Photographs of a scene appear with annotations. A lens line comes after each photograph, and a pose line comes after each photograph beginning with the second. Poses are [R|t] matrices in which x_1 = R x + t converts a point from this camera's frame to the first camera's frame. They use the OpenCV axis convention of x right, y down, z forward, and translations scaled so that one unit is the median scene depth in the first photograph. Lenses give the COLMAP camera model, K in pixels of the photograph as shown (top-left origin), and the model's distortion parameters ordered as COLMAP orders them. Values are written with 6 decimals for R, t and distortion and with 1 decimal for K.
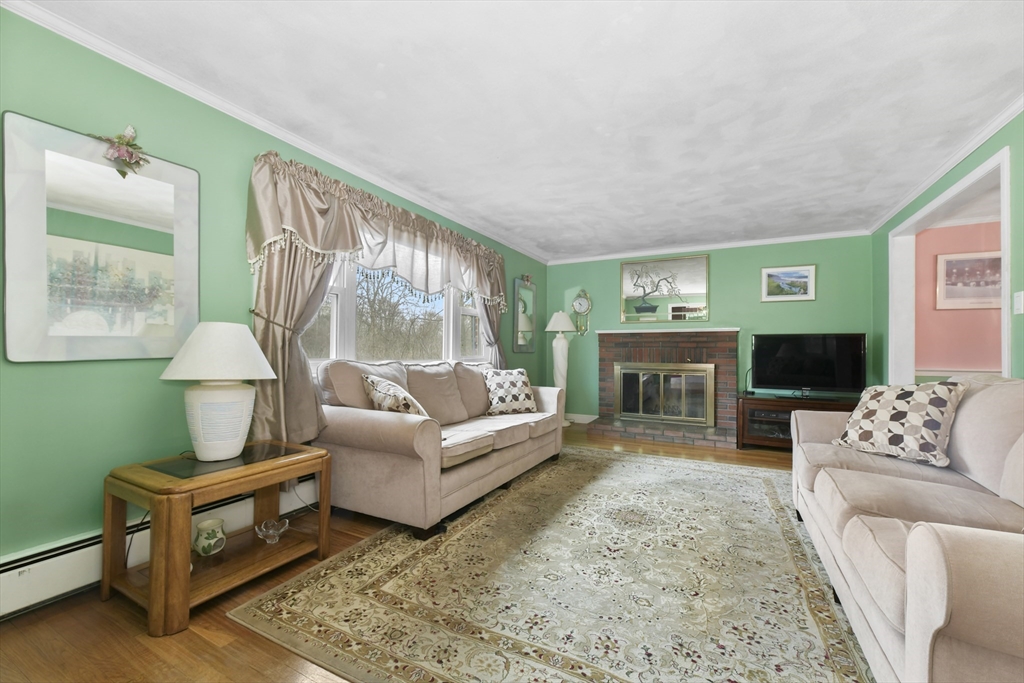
lens RADIAL K [[408.3, 0, 515.7], [0, 408.3, 344.5], [0, 0, 1]] dist [-0.002512, 0.000580]
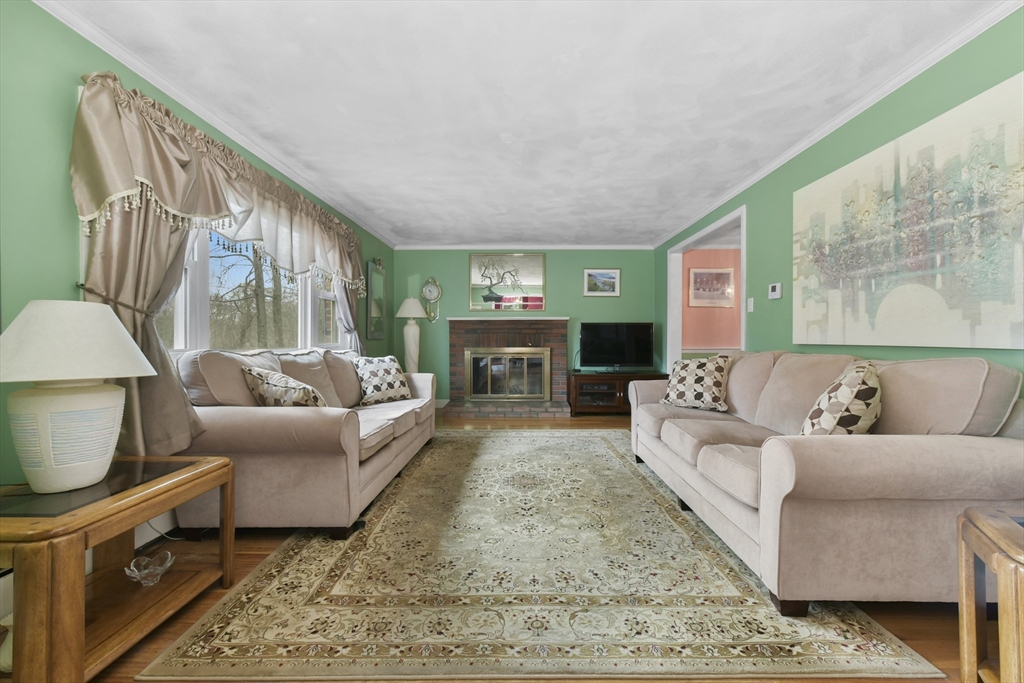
lens RADIAL K [[408.3, 0, 516.1], [0, 408.3, 337.1], [0, 0, 1]] dist [-0.002512, 0.000580]
pose [[0.892283, -0.007153, 0.451419, -0.268030], [0.000120, 0.999878, 0.015606, -0.001082], [-0.451476, -0.013871, 0.892176, -0.009232]]
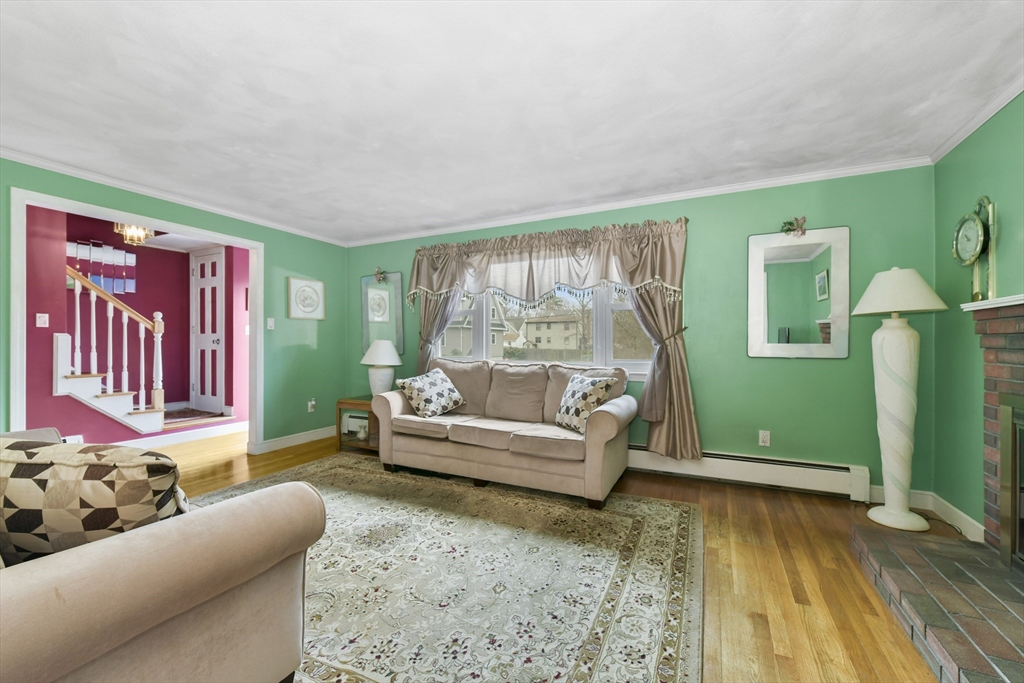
lens RADIAL K [[408.3, 0, 516.5], [0, 408.3, 347.4], [0, 0, 1]] dist [-0.002512, 0.000580]
pose [[0.029385, -0.002292, -0.999566, 1.281775], [0.014079, 0.999899, -0.001879, 0.002188], [0.999469, -0.014018, 0.029415, 1.344822]]
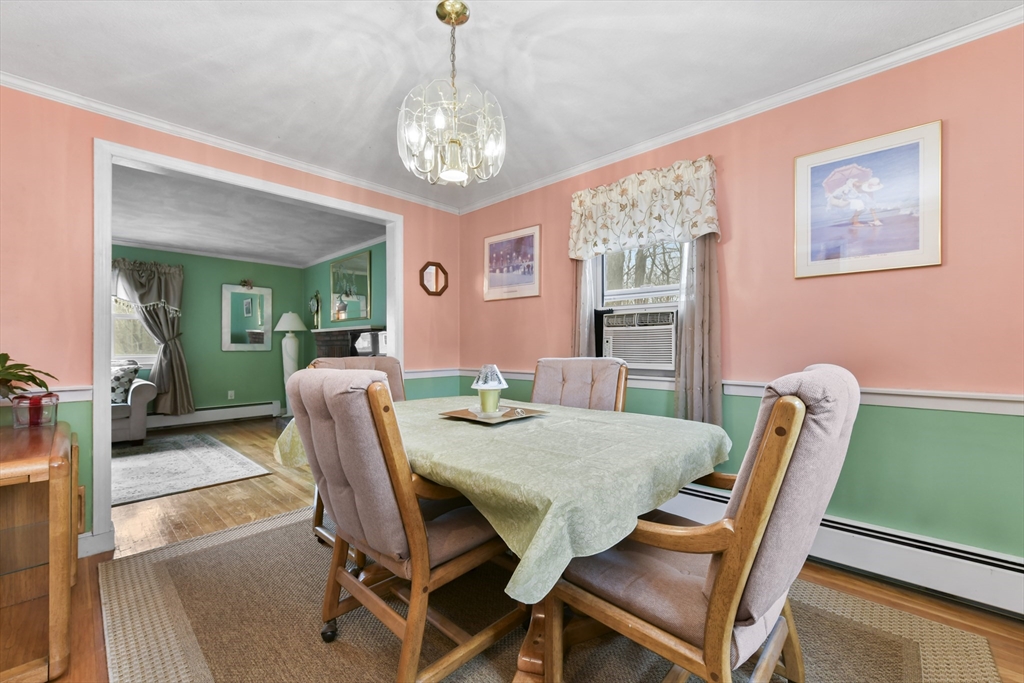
lens RADIAL K [[408.3, 0, 513.0], [0, 408.3, 346.5], [0, 0, 1]] dist [-0.002512, 0.000580]
pose [[0.963550, -0.007614, -0.267420, 2.260232], [0.011809, 0.999831, 0.014080, 0.000975], [0.267268, -0.016725, 0.963477, 0.288720]]
